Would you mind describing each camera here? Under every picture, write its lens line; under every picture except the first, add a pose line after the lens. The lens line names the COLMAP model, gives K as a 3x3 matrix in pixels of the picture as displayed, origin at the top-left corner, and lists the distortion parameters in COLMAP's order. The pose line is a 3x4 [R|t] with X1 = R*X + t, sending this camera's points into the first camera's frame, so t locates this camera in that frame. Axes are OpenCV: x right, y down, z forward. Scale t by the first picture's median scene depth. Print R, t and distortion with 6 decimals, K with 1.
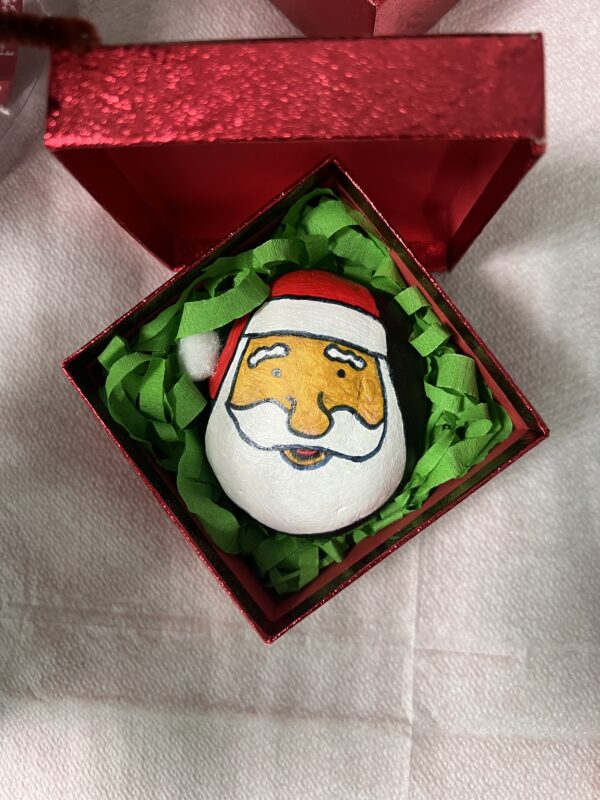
lens RADIAL K [[603.9, 0, 299.0], [0, 603.9, 401.1], [0, 0, 1]] dist [0.011141, -0.035270]
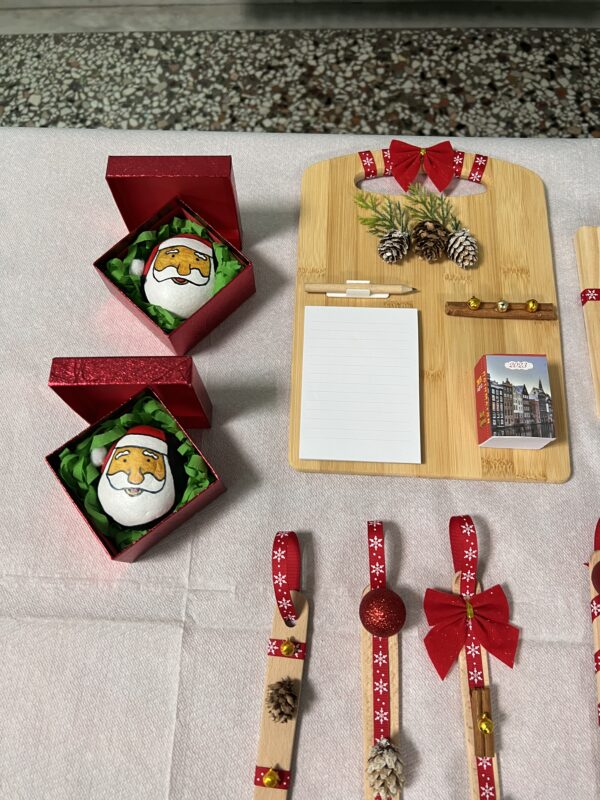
lens RADIAL K [[603.9, 0, 299.8], [0, 603.9, 400.8], [0, 0, 1]] dist [0.011141, -0.035270]
pose [[0.999483, -0.003706, 0.031943, 0.643397], [0.013496, 0.949962, -0.312075, 0.539797], [-0.029188, 0.312345, 0.949520, -1.635676]]
